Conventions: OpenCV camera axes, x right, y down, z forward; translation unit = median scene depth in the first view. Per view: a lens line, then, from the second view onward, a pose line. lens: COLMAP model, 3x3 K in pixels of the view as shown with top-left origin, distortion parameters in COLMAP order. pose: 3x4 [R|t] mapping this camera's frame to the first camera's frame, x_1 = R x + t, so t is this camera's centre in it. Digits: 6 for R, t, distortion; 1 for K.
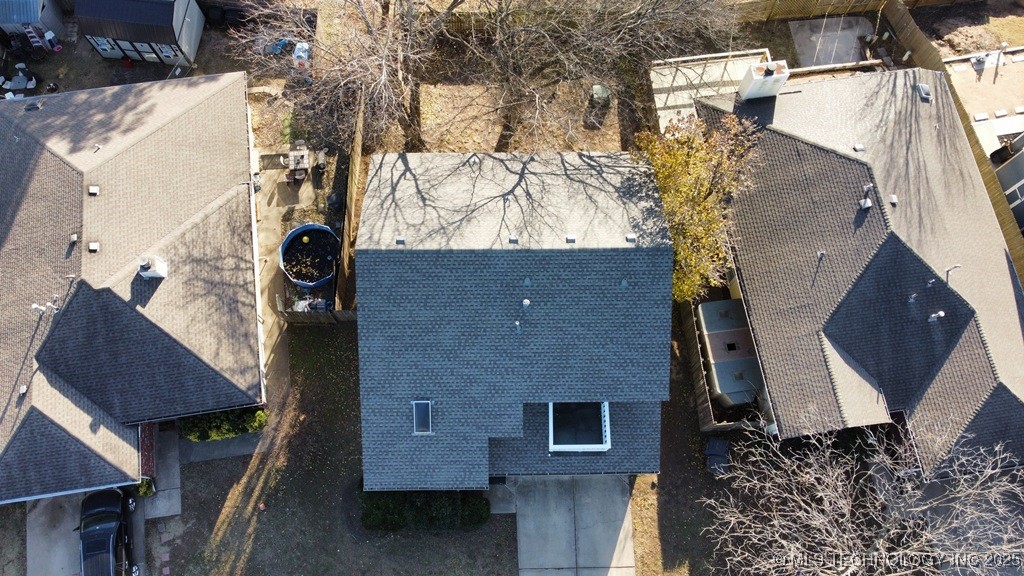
lens RADIAL K [[778.7, 0, 508.6], [0, 778.7, 286.5], [0, 0, 1]] dist [-0.002172, -0.001446]
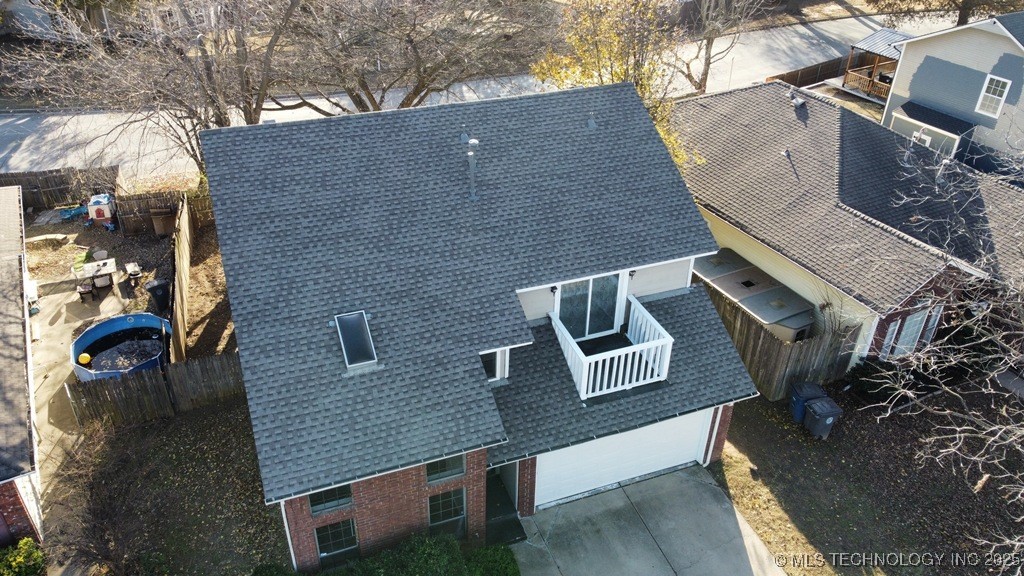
lens RADIAL K [[778.7, 0, 508.6], [0, 778.7, 286.5], [0, 0, 1]] dist [-0.002172, -0.001446]
pose [[0.938167, -0.184937, 0.292643, -0.149857], [0.327571, 0.747683, -0.577639, 0.454354], [-0.111977, 0.637784, 0.762032, 0.492091]]
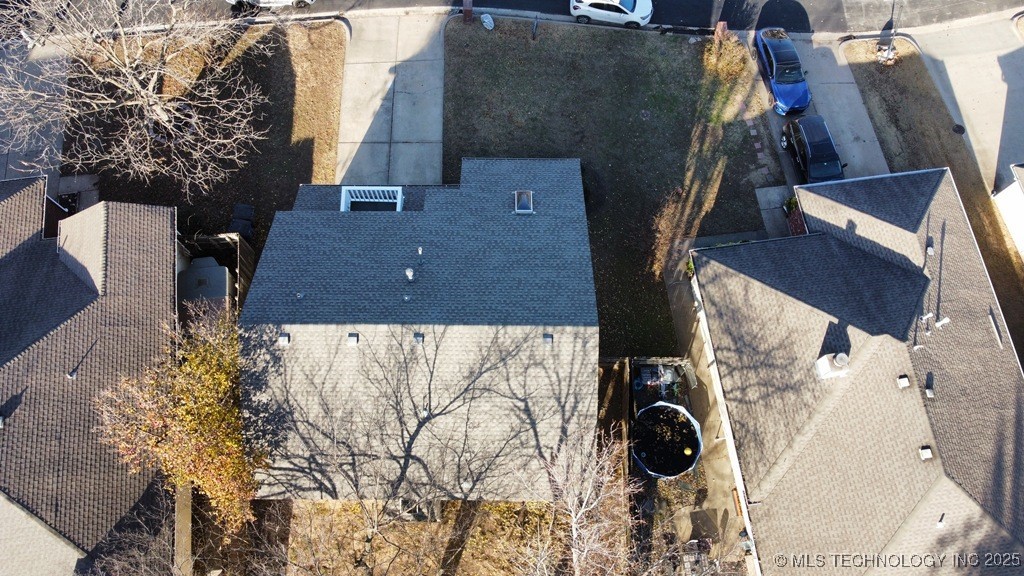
lens RADIAL K [[778.7, 0, 508.6], [0, 778.7, 286.5], [0, 0, 1]] dist [-0.002172, -0.001446]
pose [[-0.999694, -0.021753, -0.011764, -0.073424], [0.010266, -0.797795, 0.602841, -0.483213], [-0.022499, 0.602536, 0.797775, 0.238814]]
